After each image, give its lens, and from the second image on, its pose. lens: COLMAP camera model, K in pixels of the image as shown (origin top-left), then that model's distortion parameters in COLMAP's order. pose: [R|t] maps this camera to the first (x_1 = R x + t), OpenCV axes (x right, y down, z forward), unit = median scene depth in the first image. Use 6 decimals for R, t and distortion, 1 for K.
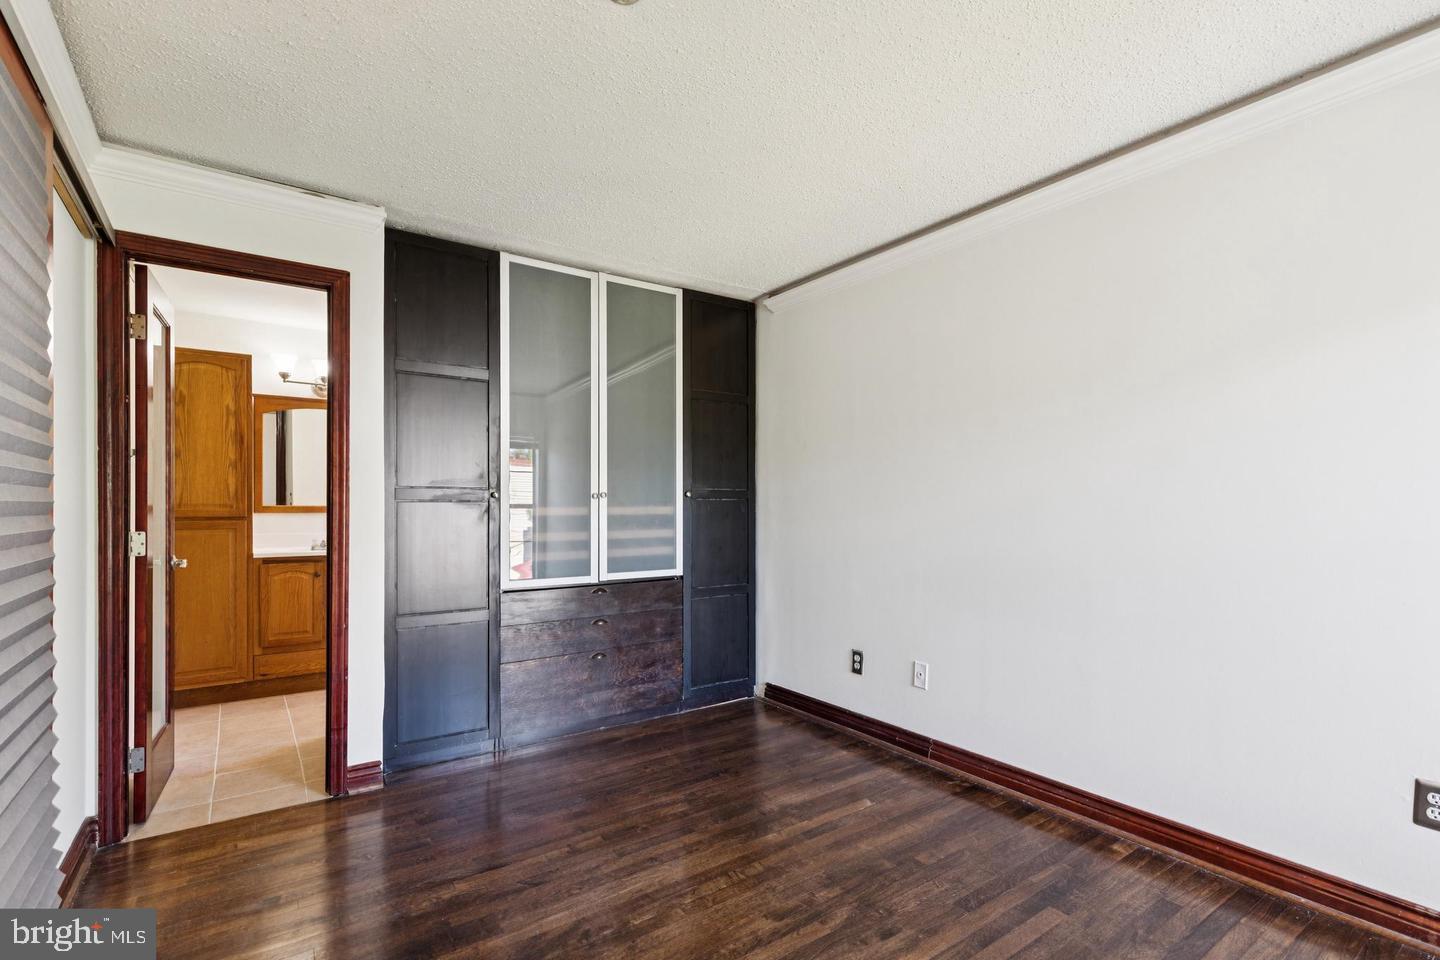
lens RADIAL K [[682.3, 0, 721.6], [0, 682.3, 515.1], [0, 0, 1]] dist [0.014348, 0.000151]
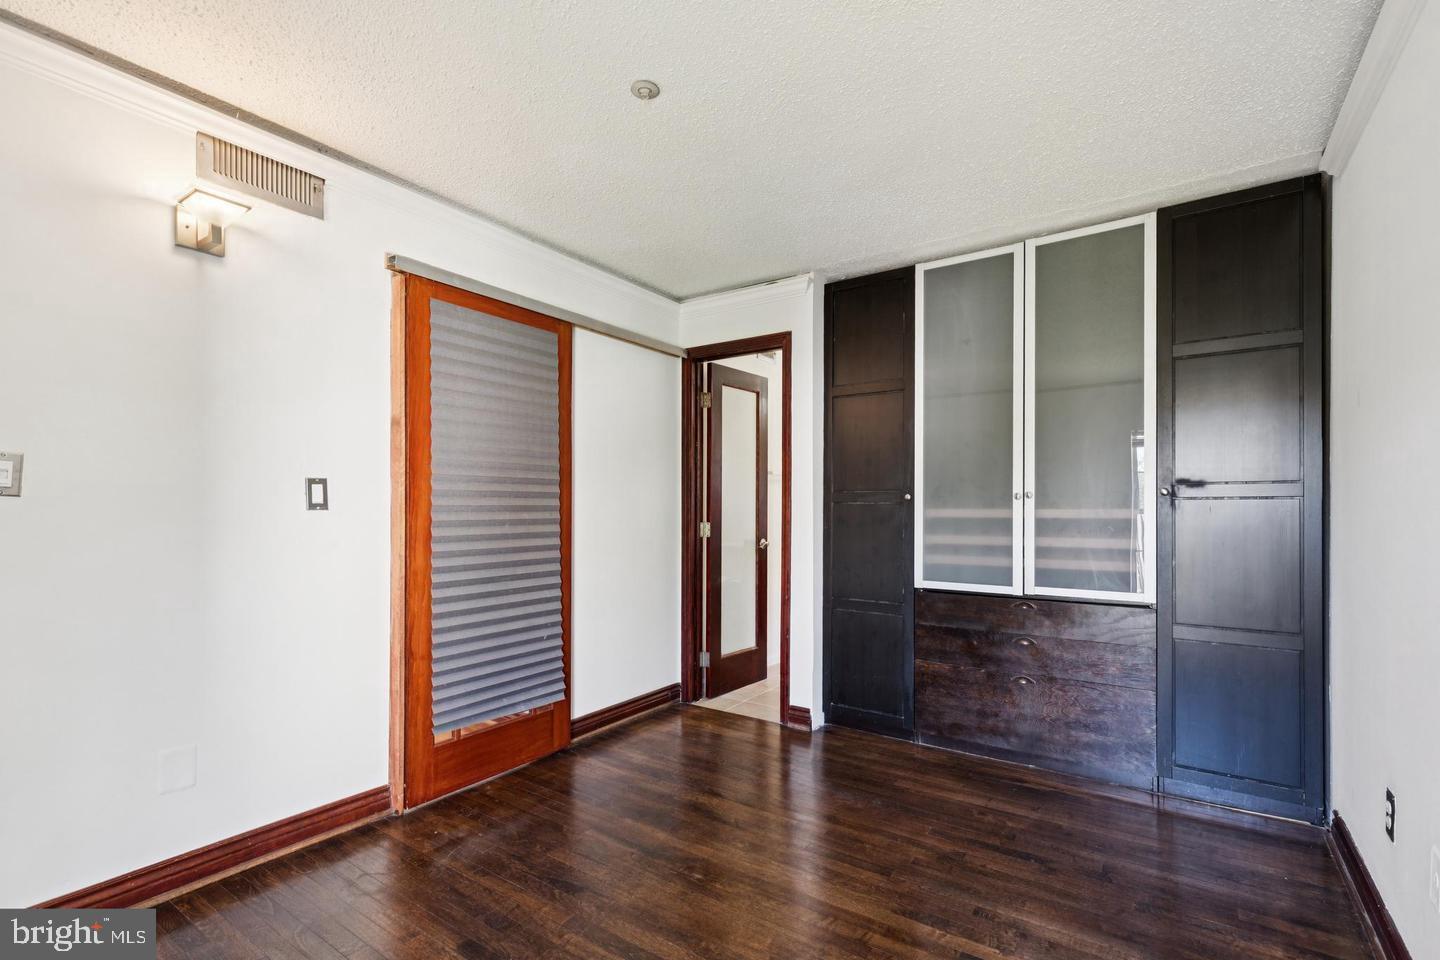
lens RADIAL K [[659.9, 0, 714.4], [0, 659.9, 506.9], [0, 0, 1]] dist [0.000111, 0.000308]
pose [[0.339407, 0.003195, -0.940634, 0.476766], [-0.009492, 0.999955, -0.000029, -0.010574], [0.940592, 0.008939, 0.339422, 0.340794]]
